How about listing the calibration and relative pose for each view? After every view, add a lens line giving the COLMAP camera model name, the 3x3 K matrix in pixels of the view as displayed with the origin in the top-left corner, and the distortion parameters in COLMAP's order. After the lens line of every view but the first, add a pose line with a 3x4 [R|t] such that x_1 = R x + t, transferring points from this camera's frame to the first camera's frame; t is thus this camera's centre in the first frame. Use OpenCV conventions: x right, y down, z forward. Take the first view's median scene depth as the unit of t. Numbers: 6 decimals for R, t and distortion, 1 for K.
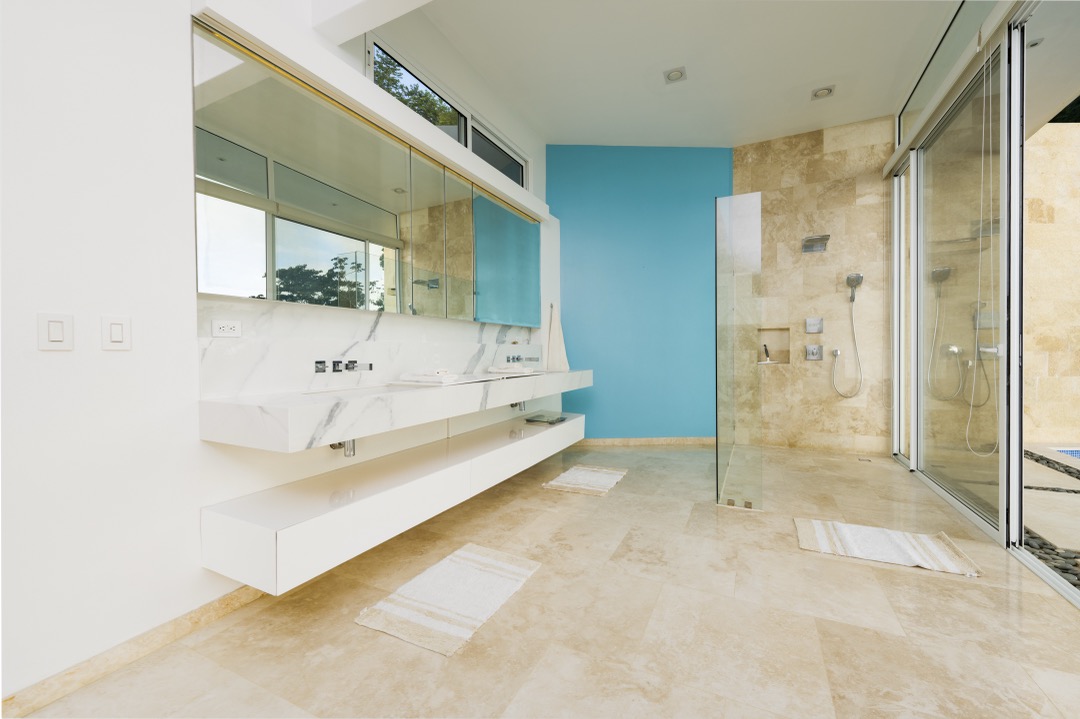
lens RADIAL K [[449.5, 0, 540.0], [0, 449.5, 359.5], [0, 0, 1]] dist [0.000188, -0.000063]
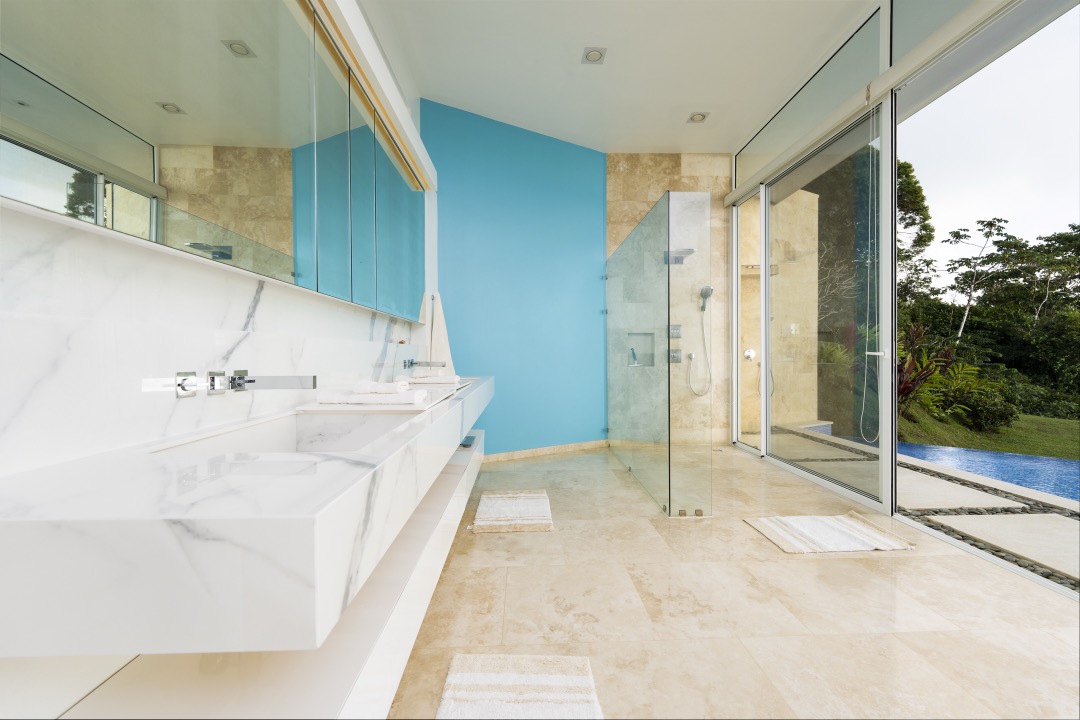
lens RADIAL K [[443.4, 0, 538.2], [0, 443.4, 358.1], [0, 0, 1]] dist [0.001813, 0.000239]
pose [[0.871202, -0.000846, 0.490925, -0.223763], [0.005707, 0.999948, -0.008405, -0.003019], [-0.490892, 0.010125, 0.871161, 0.241260]]
